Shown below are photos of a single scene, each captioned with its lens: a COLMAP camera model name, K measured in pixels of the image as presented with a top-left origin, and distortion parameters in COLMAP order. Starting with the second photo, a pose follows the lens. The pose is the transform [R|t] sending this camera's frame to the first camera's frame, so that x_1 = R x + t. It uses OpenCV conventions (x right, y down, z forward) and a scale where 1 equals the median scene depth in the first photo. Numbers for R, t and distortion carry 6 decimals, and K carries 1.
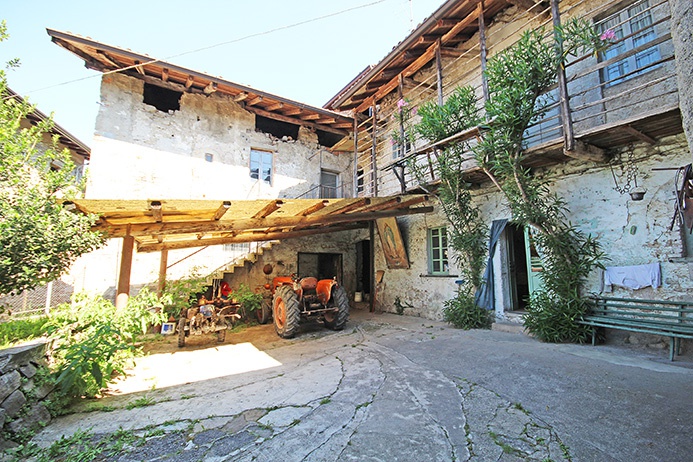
lens RADIAL K [[316.5, 0, 345.6], [0, 316.5, 230.2], [0, 0, 1]] dist [-0.003972, -0.001654]
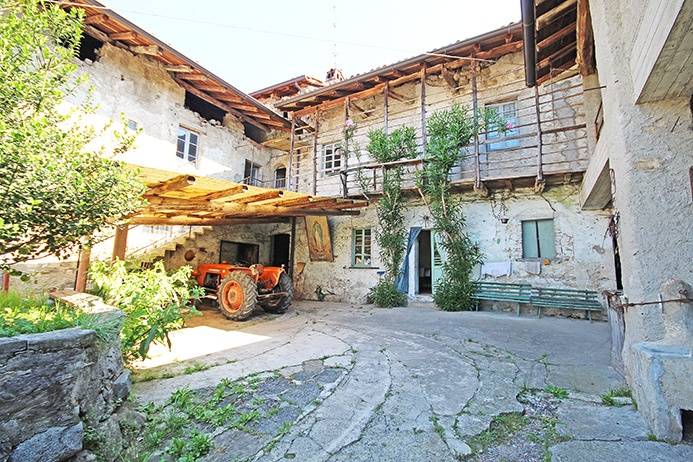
lens RADIAL K [[316.5, 0, 347.0], [0, 316.5, 228.3], [0, 0, 1]] dist [-0.003972, -0.001654]
pose [[0.888020, 0.093762, 0.450144, -0.374205], [-0.091315, 0.995450, -0.027206, 0.035106], [-0.450647, -0.016946, 0.892542, -0.080363]]
